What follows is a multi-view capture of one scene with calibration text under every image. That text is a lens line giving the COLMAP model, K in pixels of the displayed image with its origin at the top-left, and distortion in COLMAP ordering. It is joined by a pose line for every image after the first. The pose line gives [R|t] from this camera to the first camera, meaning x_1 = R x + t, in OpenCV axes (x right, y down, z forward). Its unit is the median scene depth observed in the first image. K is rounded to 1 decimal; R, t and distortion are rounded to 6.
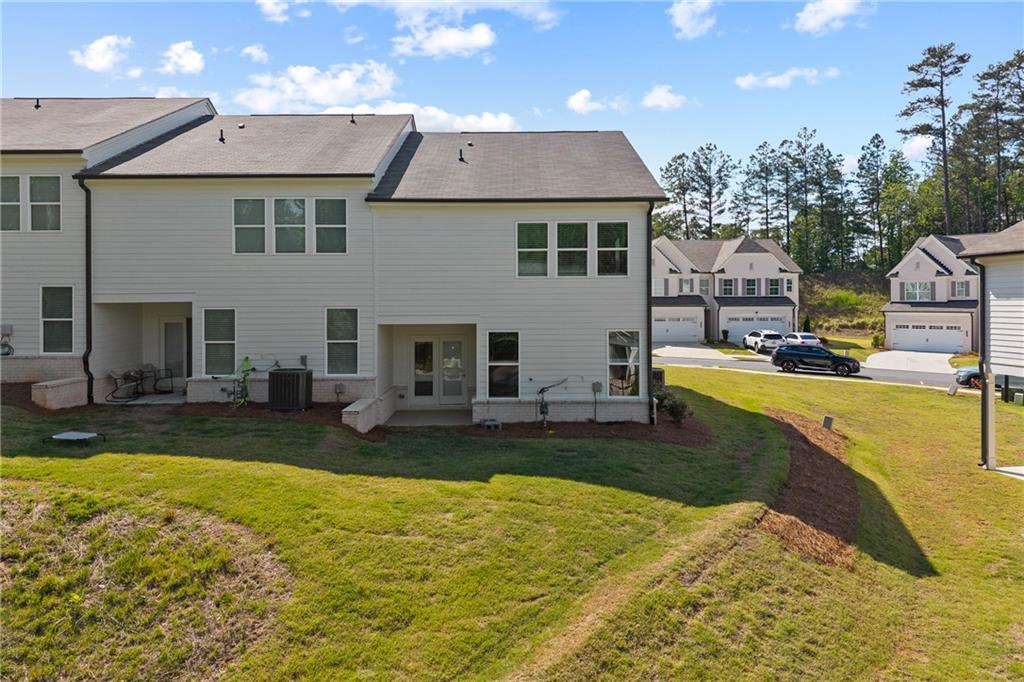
lens RADIAL K [[690.0, 0, 508.2], [0, 690.0, 301.7], [0, 0, 1]] dist [0.006990, -0.003617]
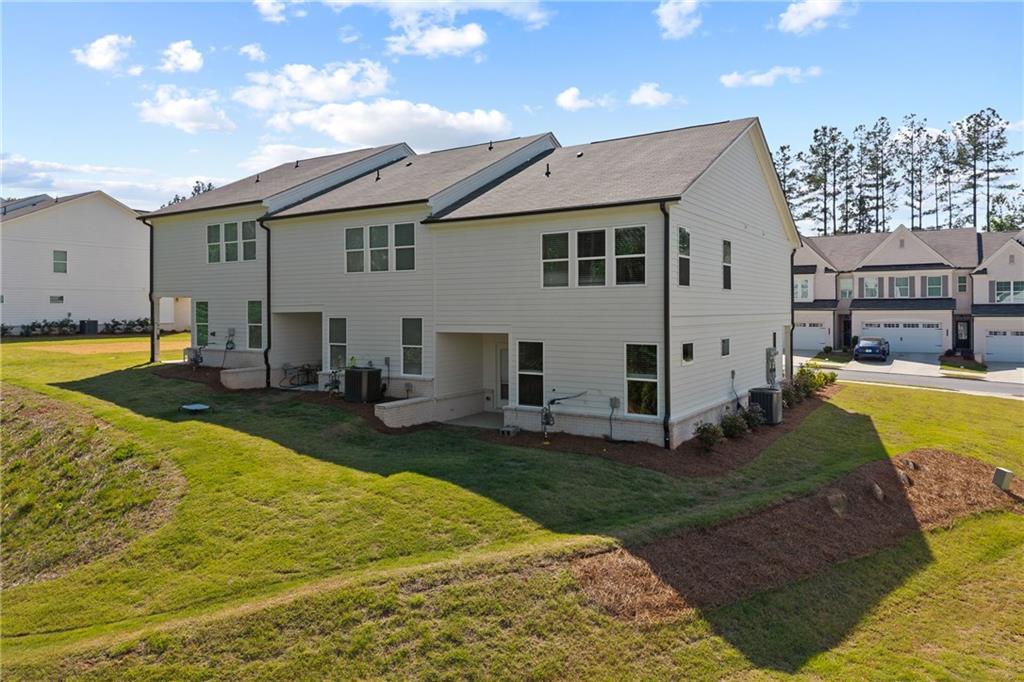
lens RADIAL K [[690.0, 0, 508.2], [0, 690.0, 301.7], [0, 0, 1]] dist [0.006990, -0.003617]
pose [[0.837985, -0.007055, -0.545647, 0.524580], [0.001035, 0.999935, -0.011340, -0.003926], [0.545692, 0.008938, 0.837938, 0.124785]]
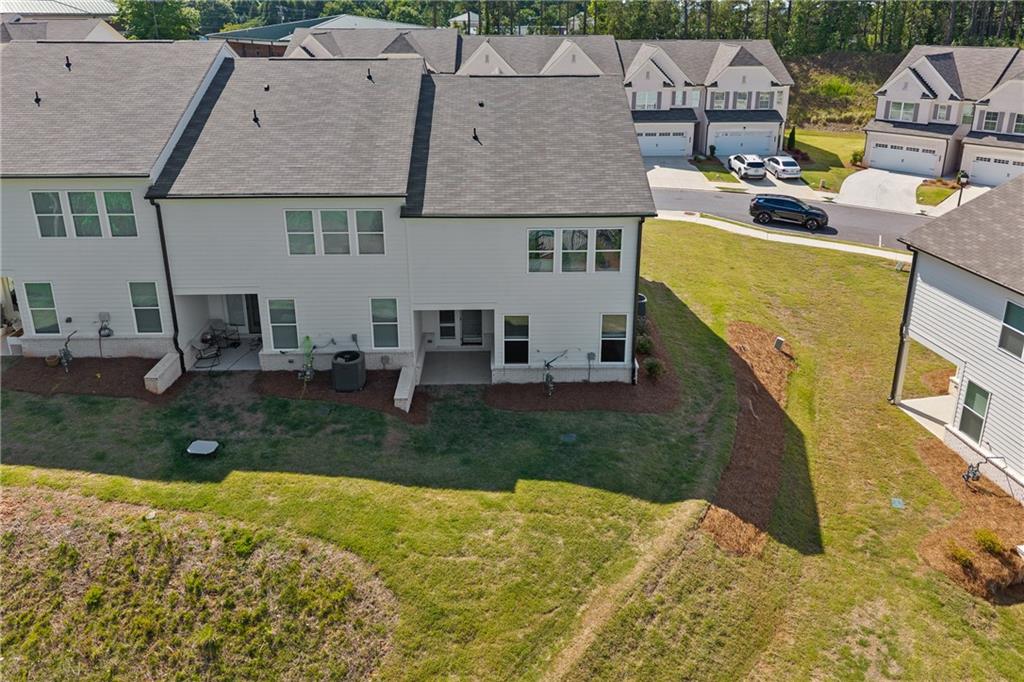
lens RADIAL K [[718.2, 0, 508.1], [0, 718.2, 221.4], [0, 0, 1]] dist [0.006659, 0.001915]
pose [[0.999742, -0.005278, 0.022088, -0.049722], [-0.001152, 0.959578, 0.281441, -0.475684], [-0.022681, -0.281394, 0.959324, -0.174085]]
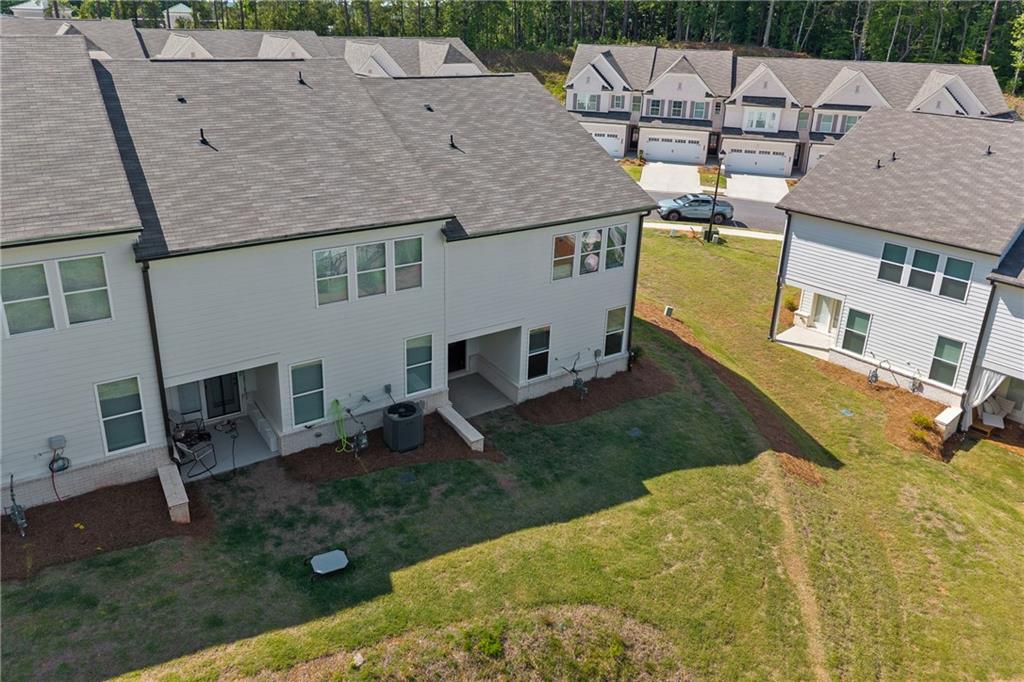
lens RADIAL K [[725.5, 0, 480.7], [0, 725.5, 260.9], [0, 0, 1]] dist [0.007550, 0.001492]
pose [[0.844612, -0.150403, 0.513819, -0.717651], [-0.028284, 0.945854, 0.323358, -0.464236], [-0.534632, -0.287645, 0.794625, 0.100293]]
